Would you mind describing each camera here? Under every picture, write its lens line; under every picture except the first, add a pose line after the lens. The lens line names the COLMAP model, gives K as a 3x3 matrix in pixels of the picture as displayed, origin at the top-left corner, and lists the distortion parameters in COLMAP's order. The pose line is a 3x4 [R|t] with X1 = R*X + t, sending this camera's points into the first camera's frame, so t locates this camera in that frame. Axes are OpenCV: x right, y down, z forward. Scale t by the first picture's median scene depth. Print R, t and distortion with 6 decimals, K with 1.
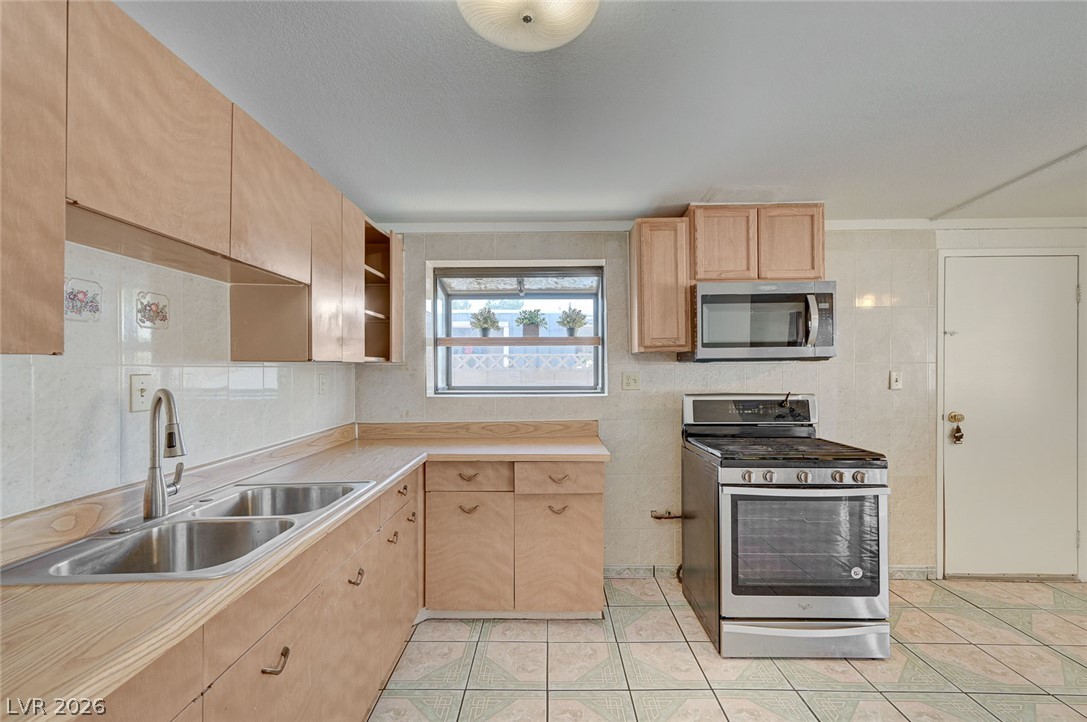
lens RADIAL K [[456.3, 0, 529.8], [0, 456.3, 366.7], [0, 0, 1]] dist [0.004402, 0.001714]
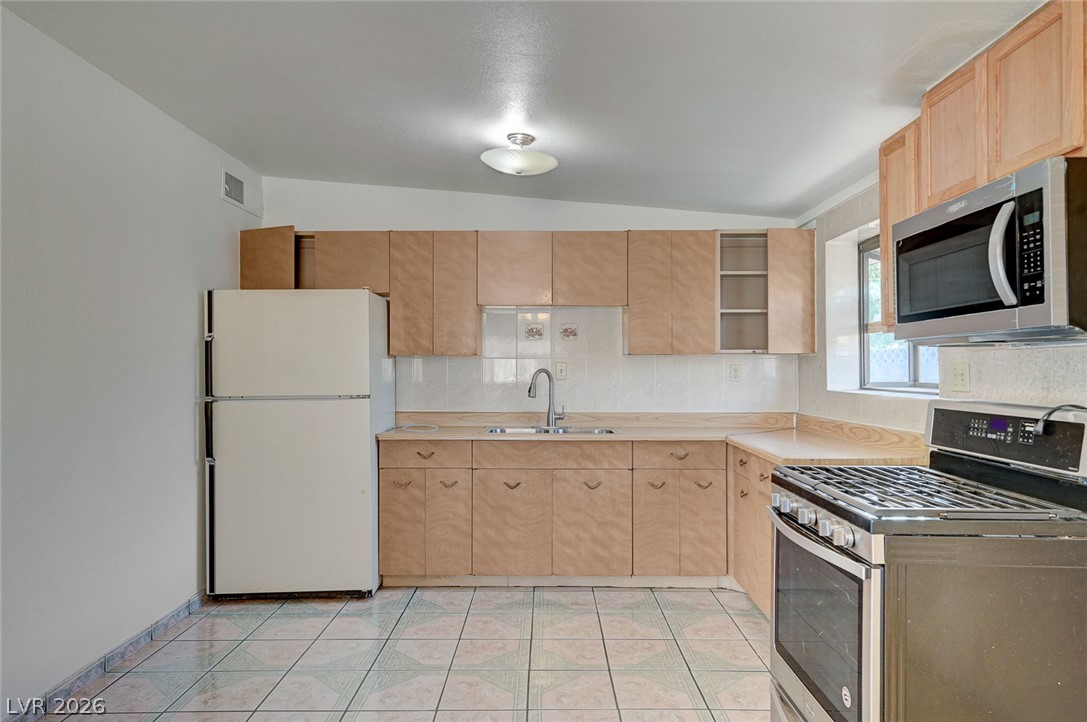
lens RADIAL K [[683.5, 0, 543.3], [0, 683.5, 364.2], [0, 0, 1]] dist [0.006754, 0.009696]
pose [[0.032427, -0.001814, -0.999472, 1.266744], [0.001199, 0.999998, -0.001776, 0.015676], [0.999473, -0.001141, 0.032429, 0.449056]]
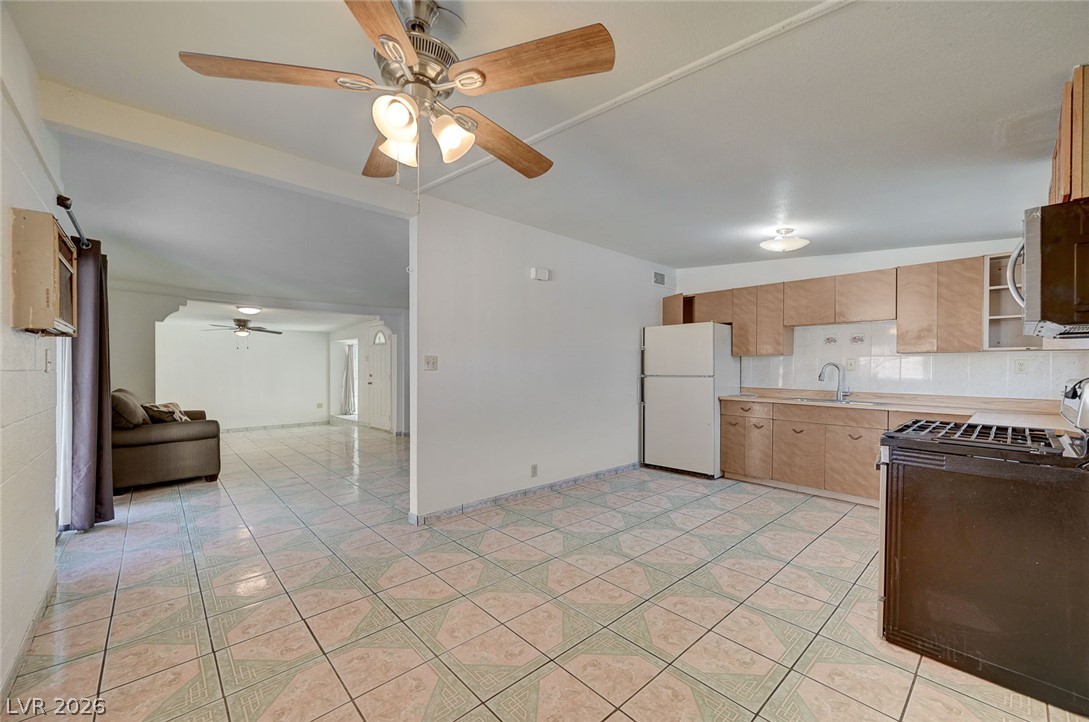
lens RADIAL K [[432.8, 0, 560.1], [0, 432.8, 370.3], [0, 0, 1]] dist [0.007819, -0.000962]
pose [[-0.692181, 0.000260, -0.721724, 1.537096], [-0.005695, 0.999967, 0.005823, 0.048209], [0.721702, 0.008140, -0.692156, 0.905528]]
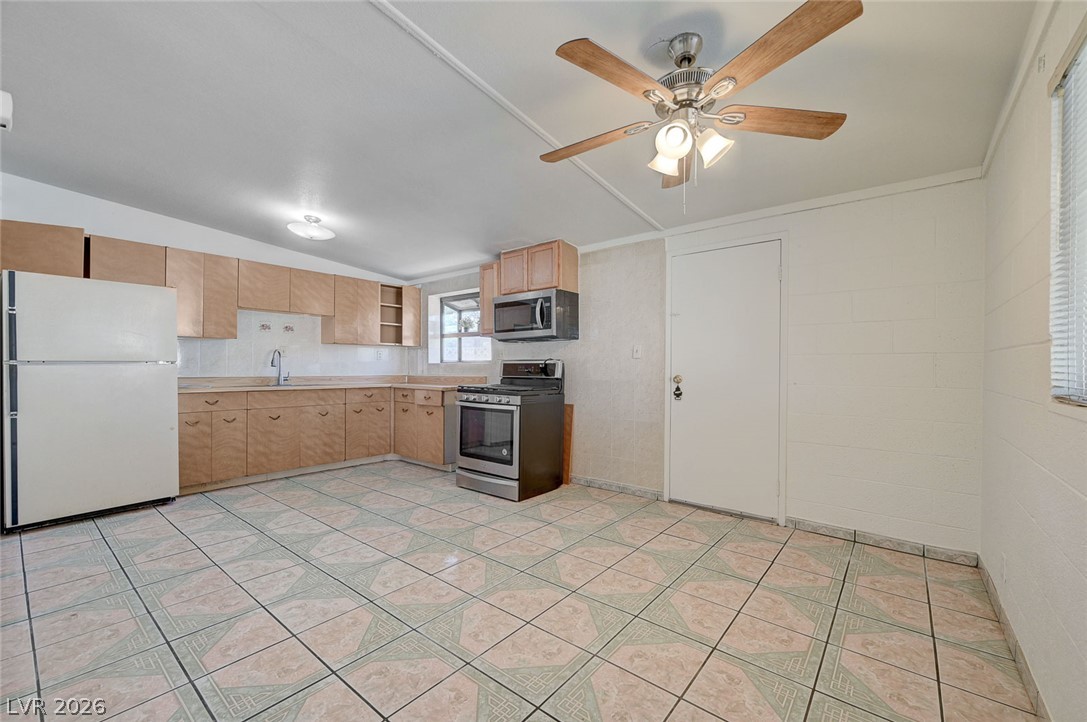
lens RADIAL K [[432.0, 0, 539.4], [0, 432.0, 367.0], [0, 0, 1]] dist [0.007819, -0.000962]
pose [[0.786687, 0.007724, -0.617304, 1.502134], [-0.006750, 0.999970, 0.003910, 0.080605], [0.617315, 0.001091, 0.786715, -0.221989]]
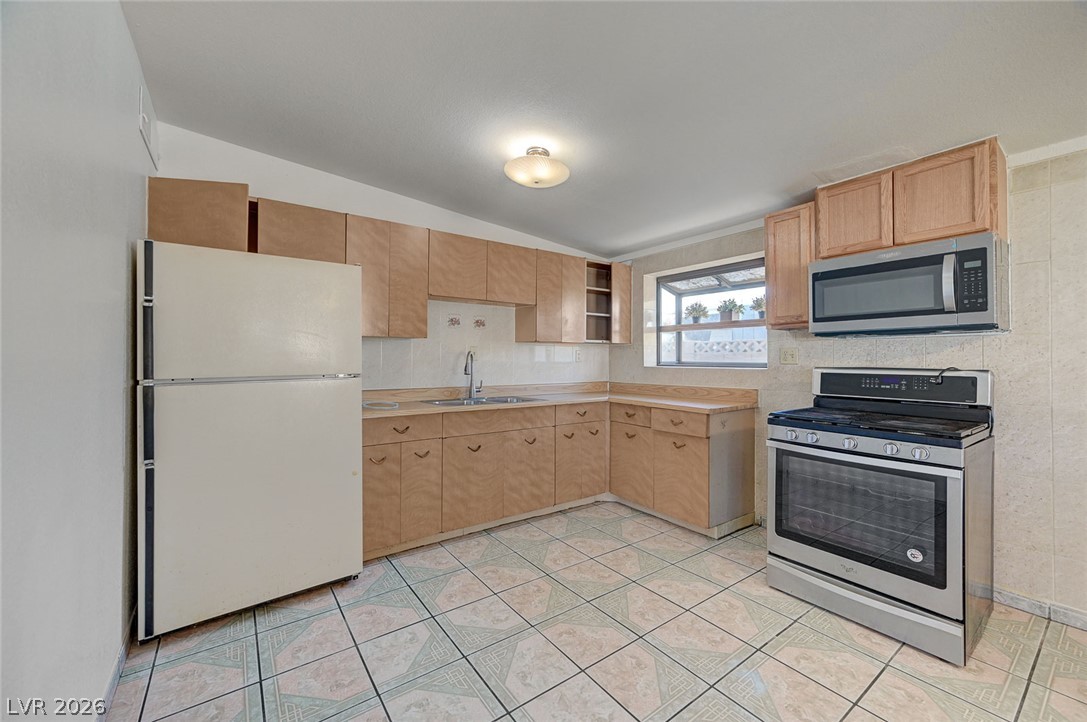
lens RADIAL K [[432.0, 0, 556.3], [0, 432.0, 354.4], [0, 0, 1]] dist [0.007819, -0.000962]
pose [[0.615727, -0.002073, -0.787956, 0.777299], [-0.004624, 0.999970, -0.006244, 0.040533], [0.787946, 0.007488, 0.615699, -0.096923]]
